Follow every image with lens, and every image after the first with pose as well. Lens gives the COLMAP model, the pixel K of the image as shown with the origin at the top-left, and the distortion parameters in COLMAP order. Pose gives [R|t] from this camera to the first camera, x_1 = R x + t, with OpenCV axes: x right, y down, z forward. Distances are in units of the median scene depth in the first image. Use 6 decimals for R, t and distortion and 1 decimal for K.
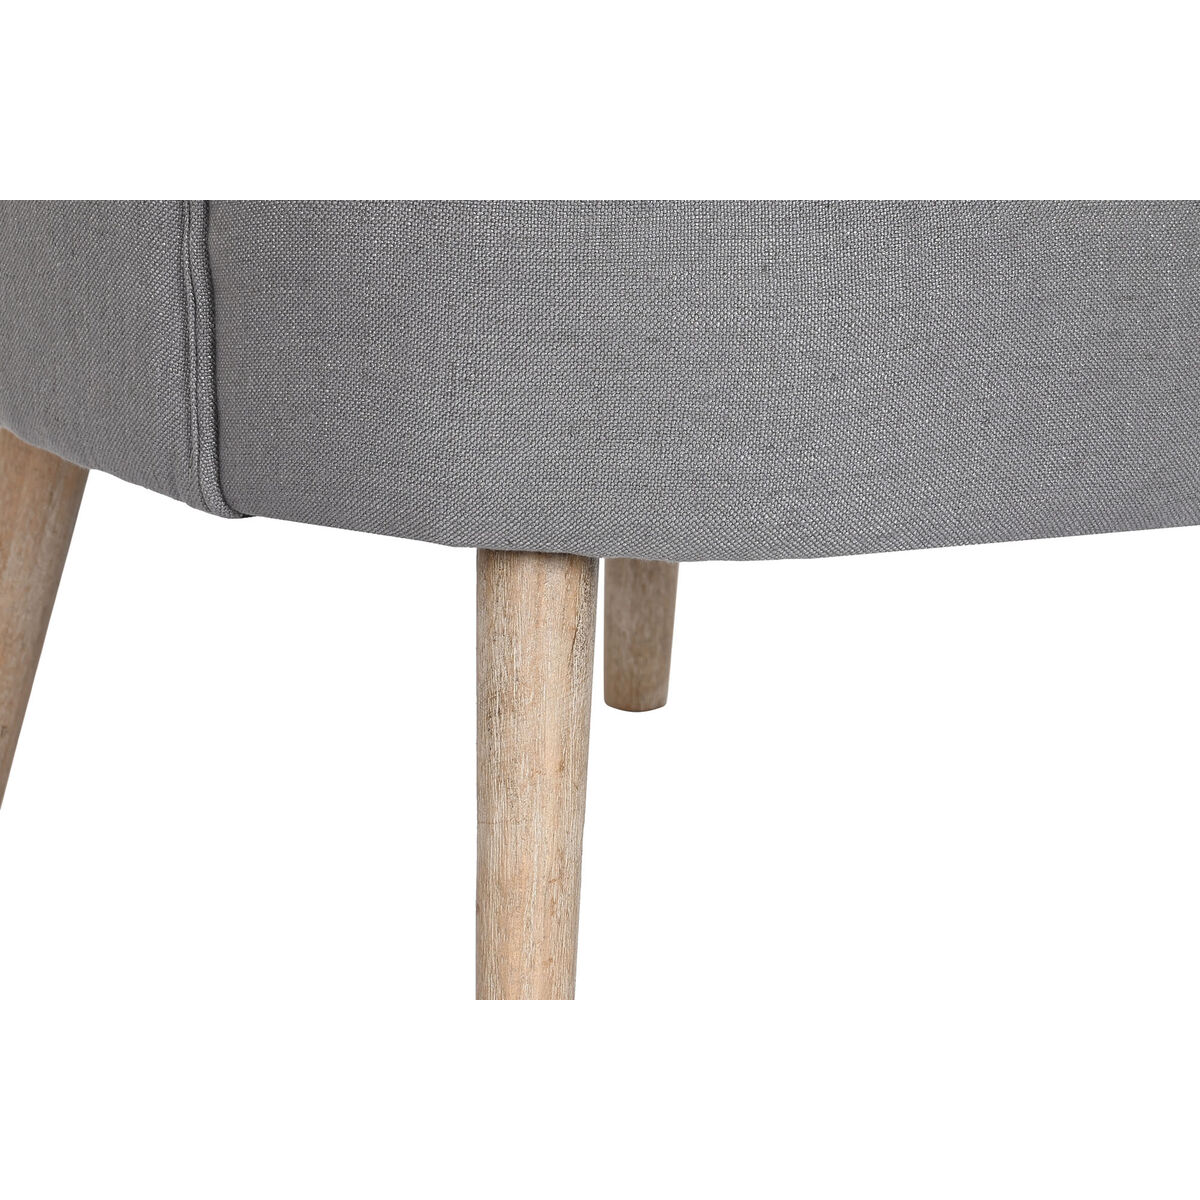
lens RADIAL K [[6177.4, 0, 599.8], [0, 6177.4, 600.6], [0, 0, 1]] dist [0.137413, 0.000000]
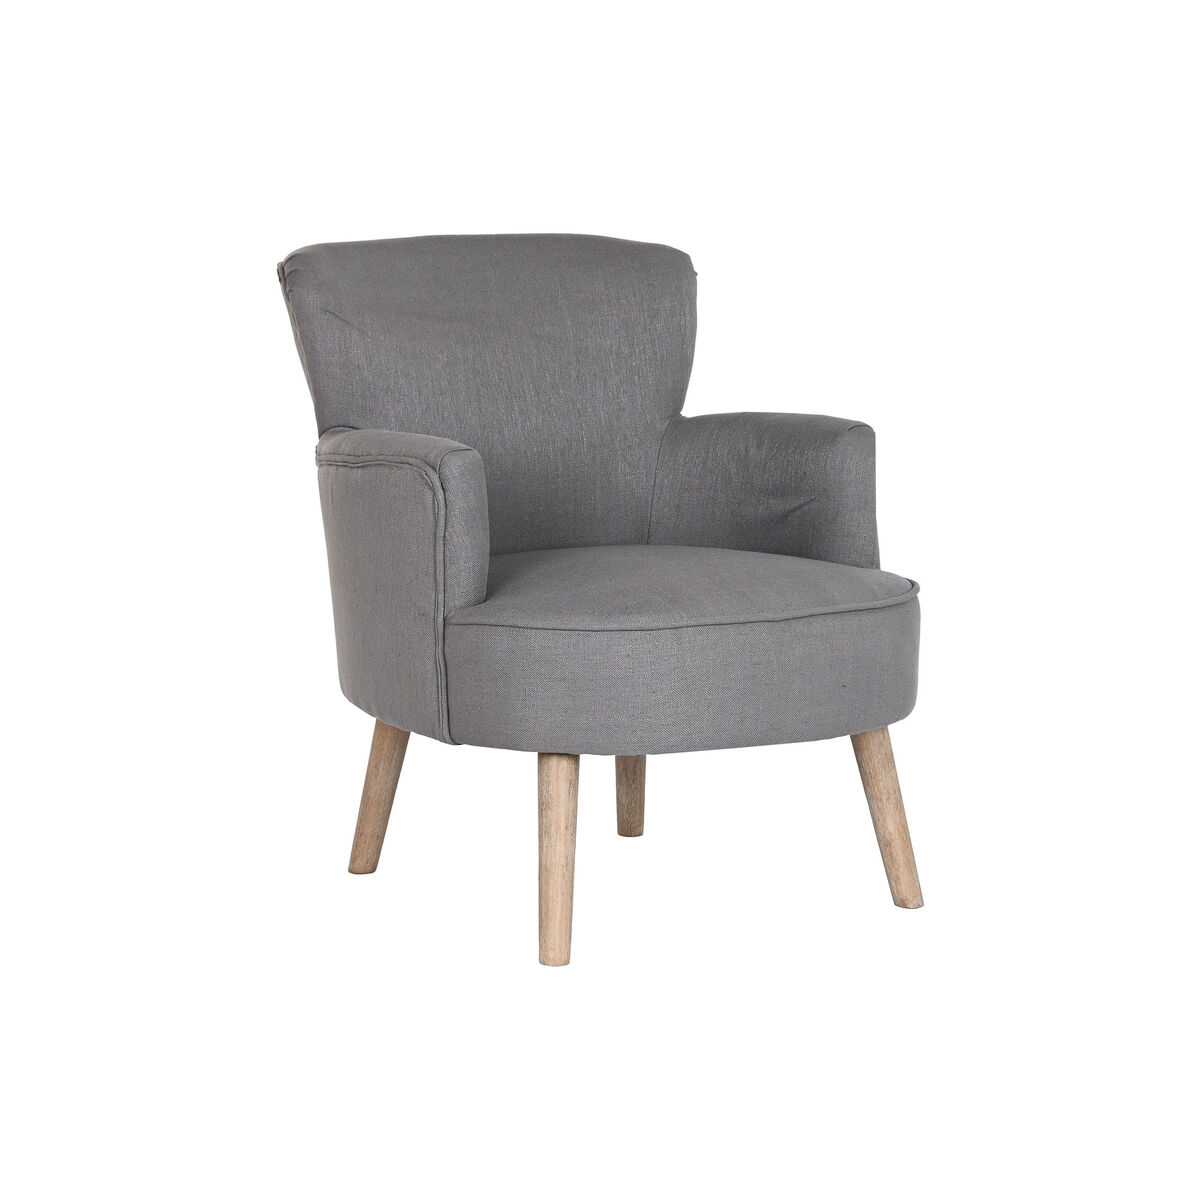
lens RADIAL K [[3770.2, 0, 601.0], [0, 3770.2, 597.3], [0, 0, 1]] dist [0.607080, 0.000000]
pose [[0.999078, -0.016789, -0.039506, 0.082159], [0.013800, 0.997107, -0.074747, 0.051967], [0.040647, 0.074133, 0.996420, -0.785742]]
